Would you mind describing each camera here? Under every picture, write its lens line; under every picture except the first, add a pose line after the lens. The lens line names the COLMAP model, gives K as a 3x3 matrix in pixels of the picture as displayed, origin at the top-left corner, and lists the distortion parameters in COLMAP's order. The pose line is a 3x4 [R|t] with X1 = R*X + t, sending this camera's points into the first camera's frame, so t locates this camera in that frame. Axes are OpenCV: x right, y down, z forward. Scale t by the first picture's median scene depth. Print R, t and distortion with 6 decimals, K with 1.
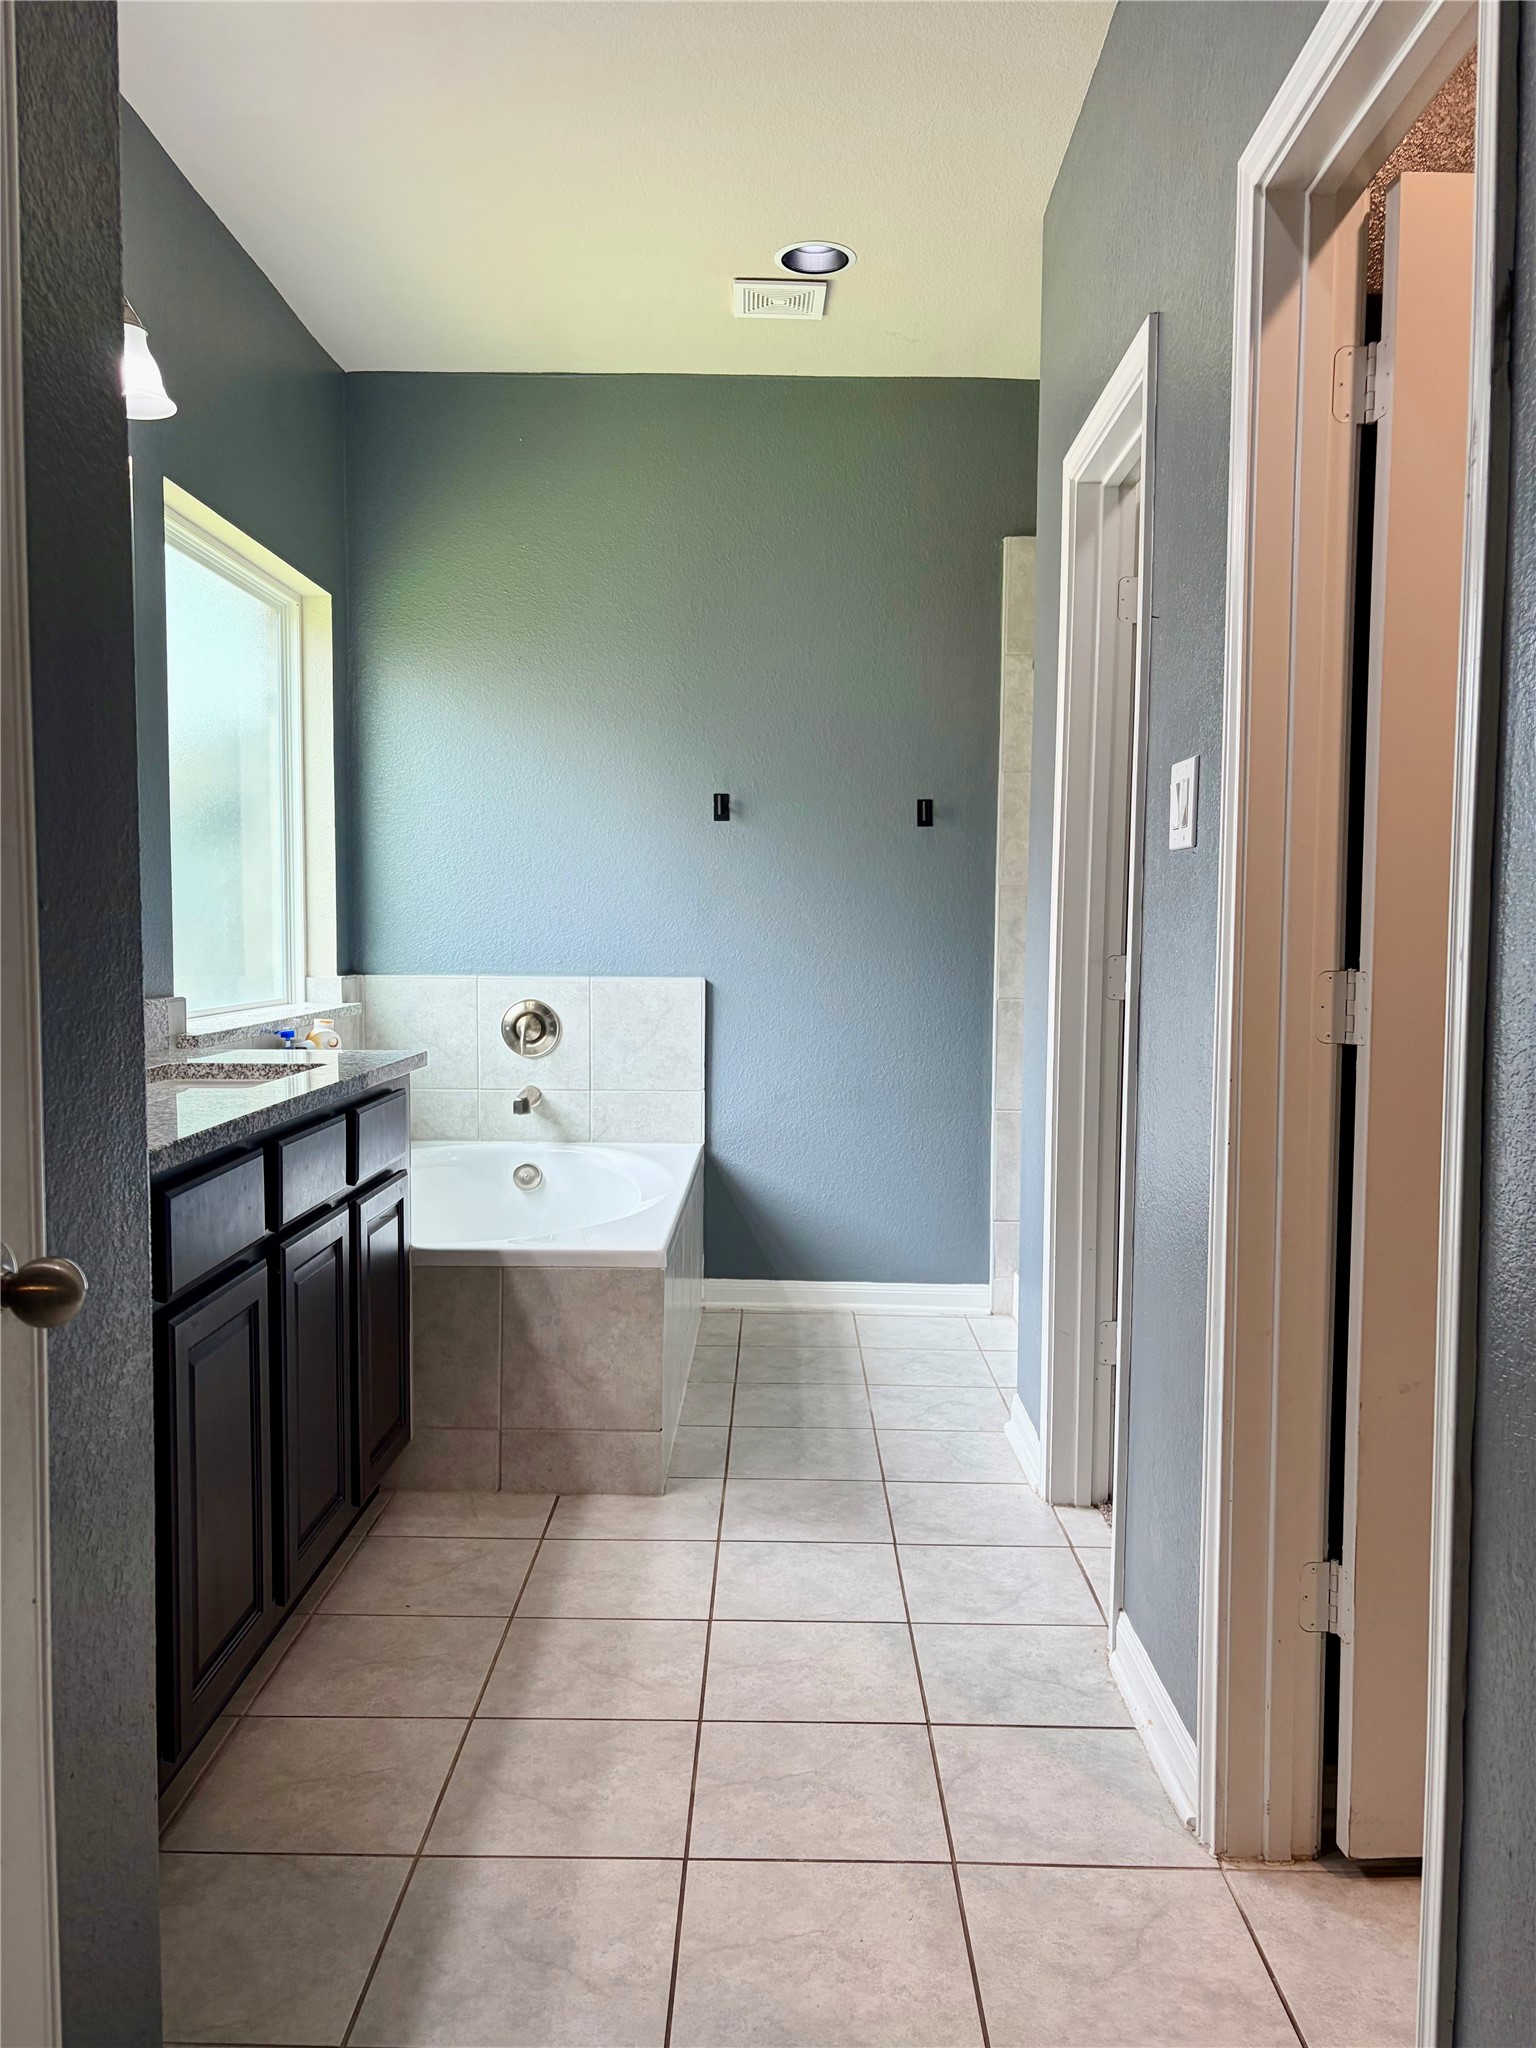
lens RADIAL K [[1550.3, 0, 782.2], [0, 1550.3, 1042.1], [0, 0, 1]] dist [0.053445, -0.053198]
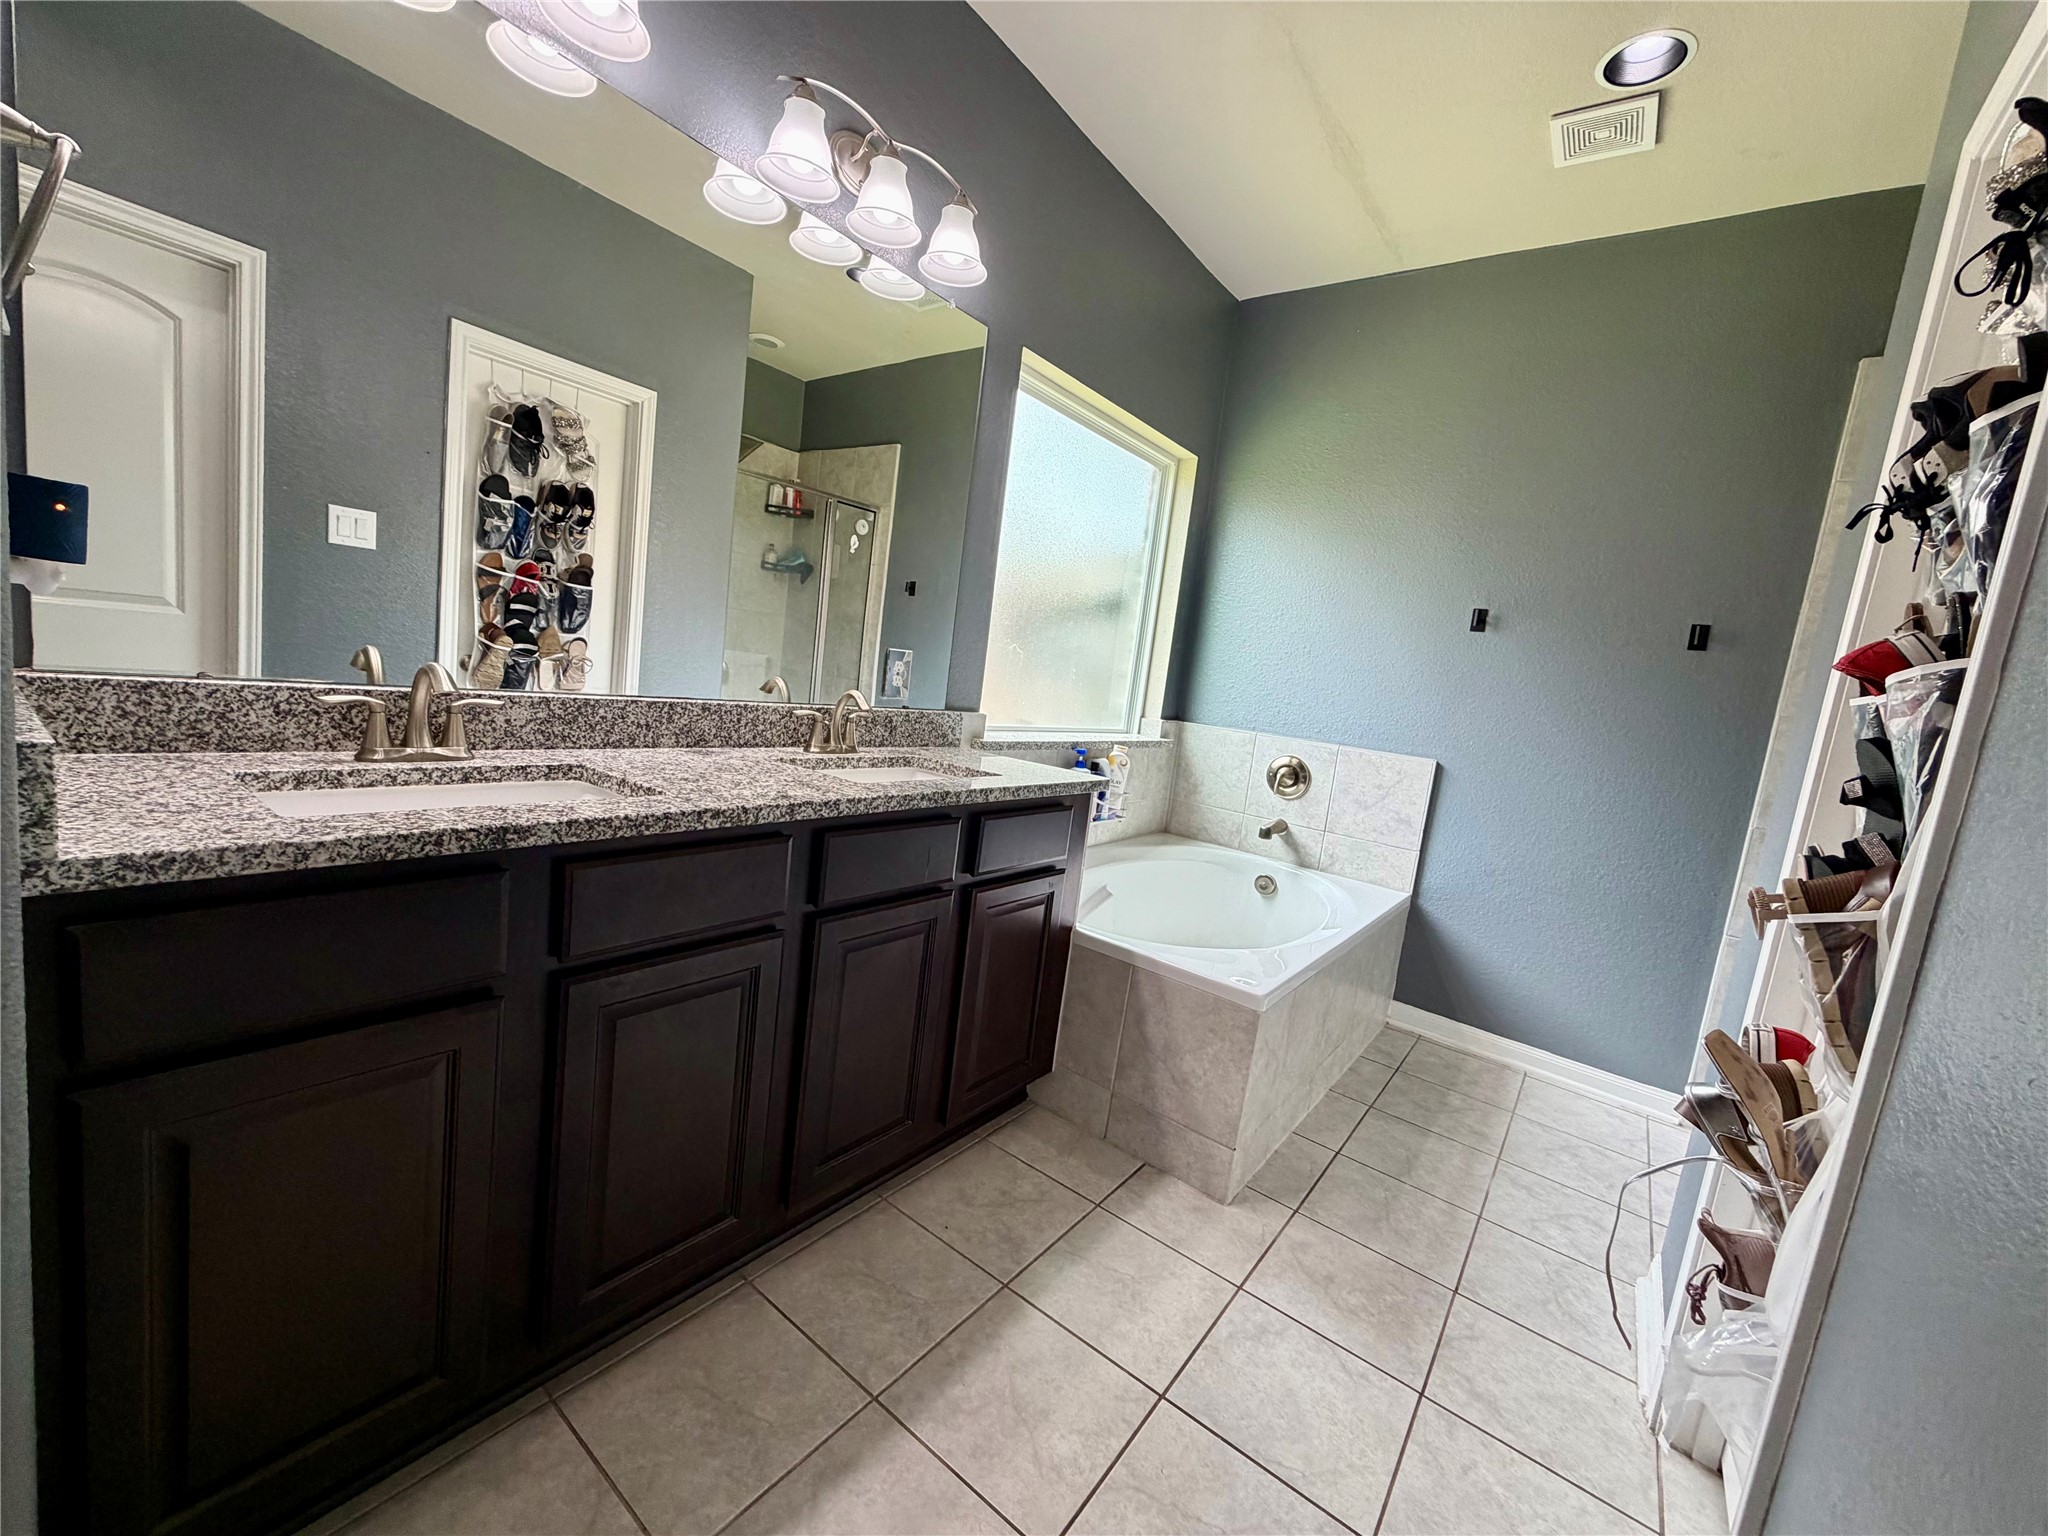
lens RADIAL K [[815.4, 0, 1020.6], [0, 815.4, 768.1], [0, 0, 1]] dist [0.001806, -0.000138]
pose [[0.788635, 0.165364, -0.592207, 0.071979], [-0.160136, 0.985156, 0.061837, -0.023015], [0.593642, 0.046067, 0.803410, 0.298242]]
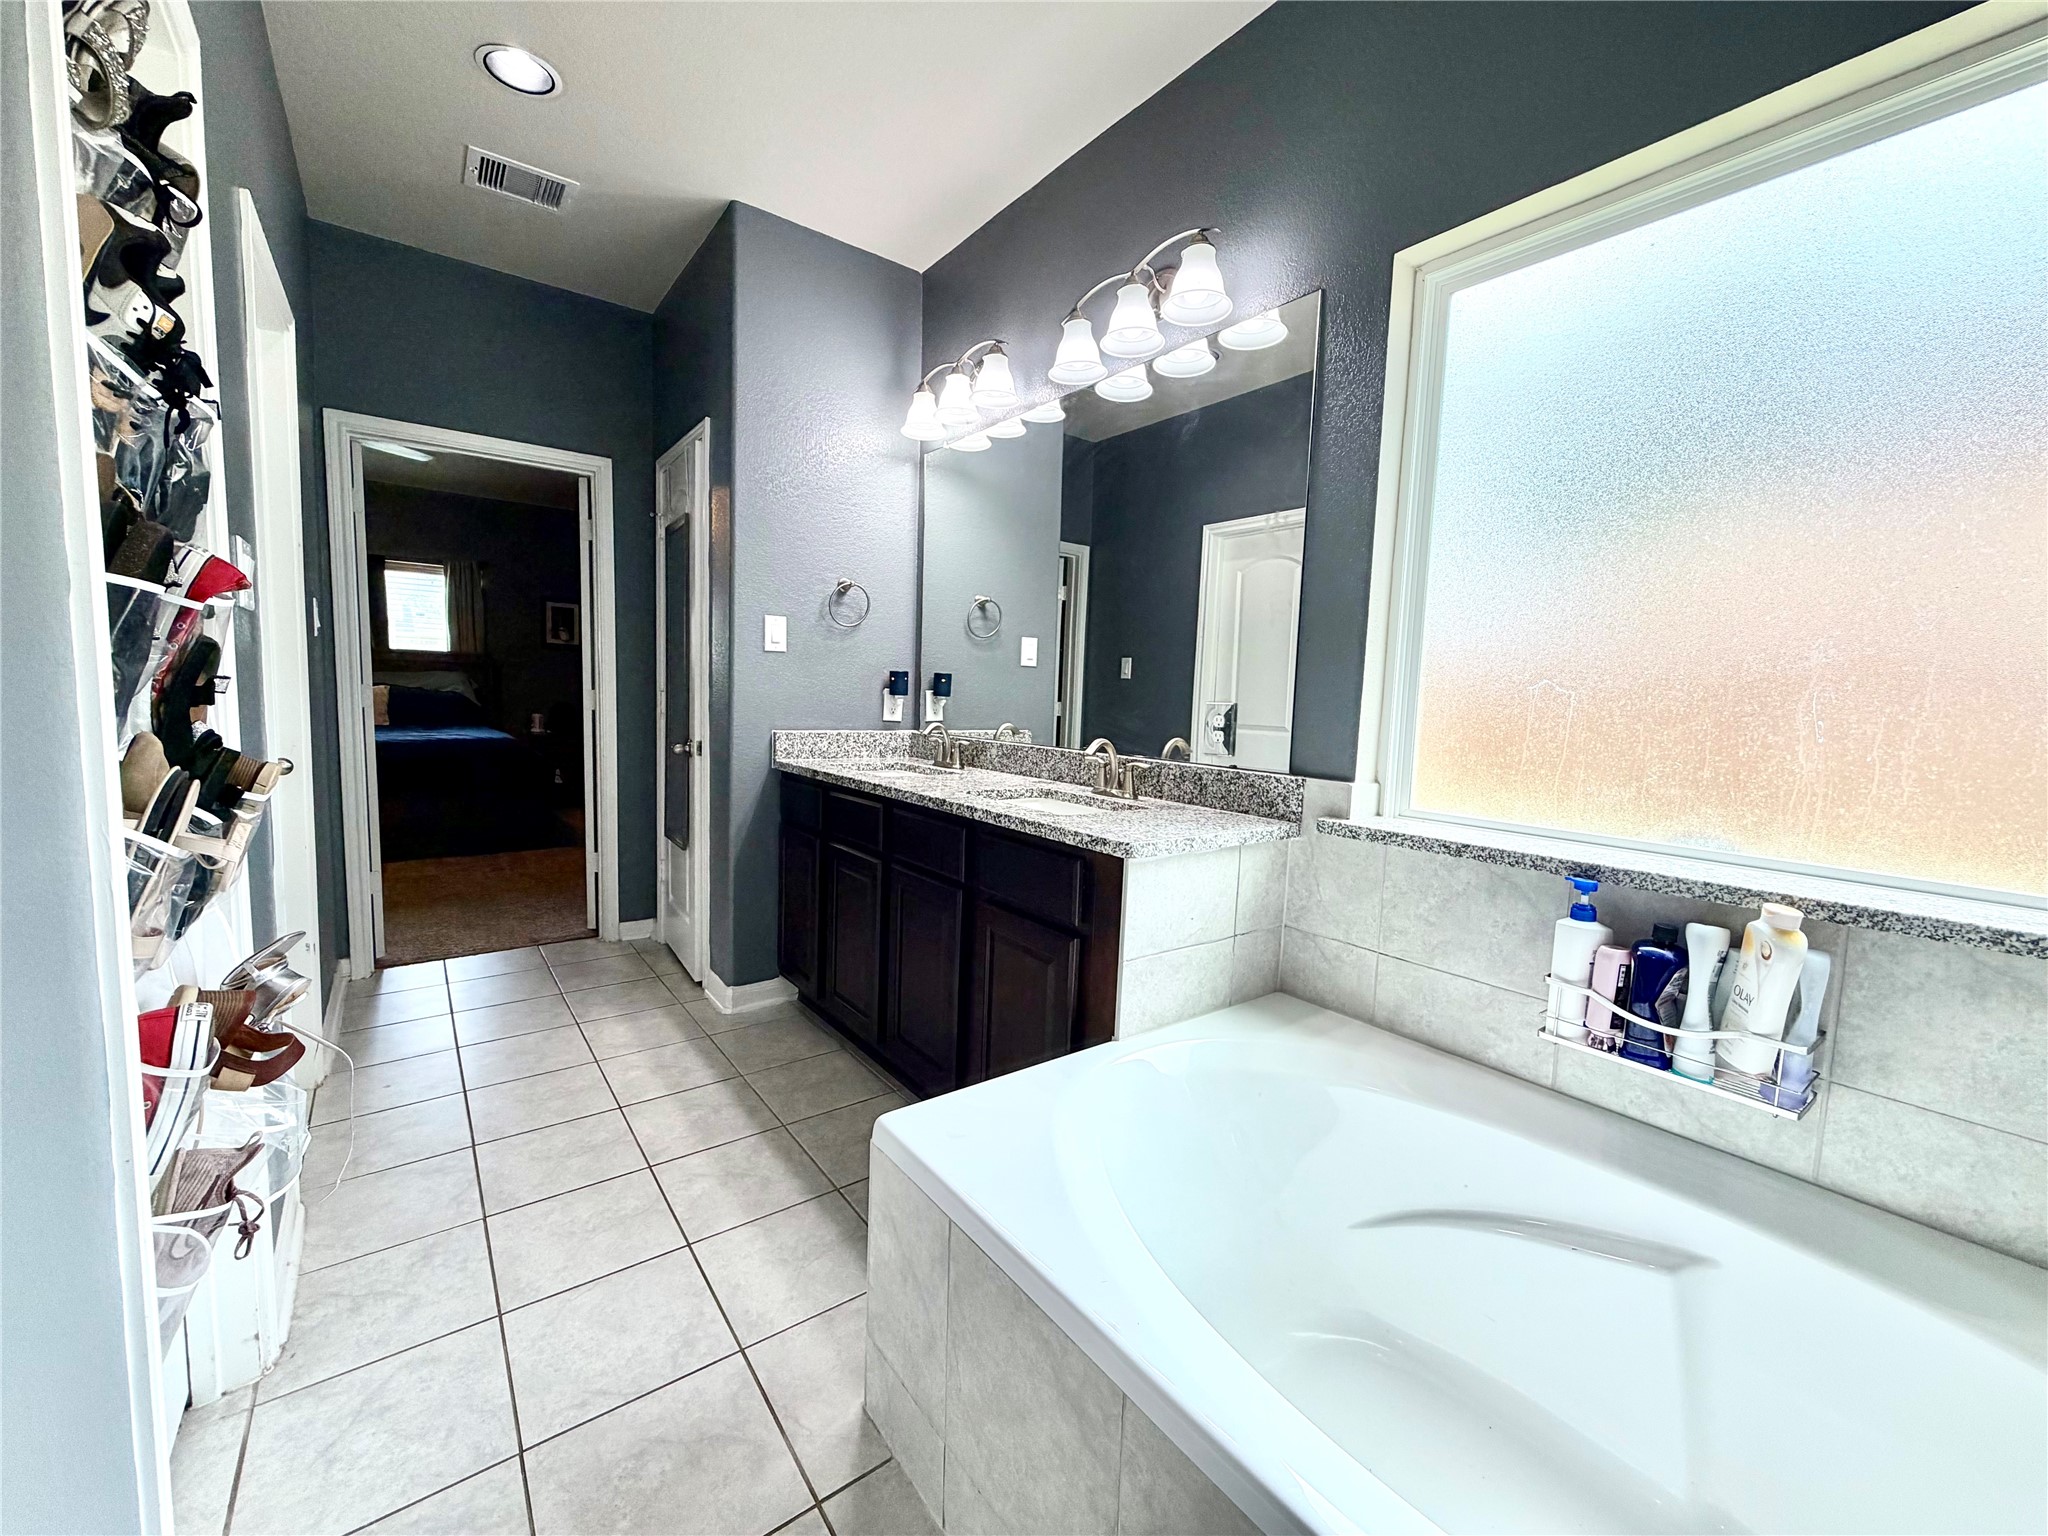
lens RADIAL K [[815.4, 0, 1024.2], [0, 815.4, 767.2], [0, 0, 1]] dist [0.001806, -0.000138]
pose [[-0.796222, 0.019304, -0.604696, 0.074326], [-0.085586, 0.985845, 0.144166, -0.071508], [0.598920, 0.166542, -0.783300, 0.934049]]
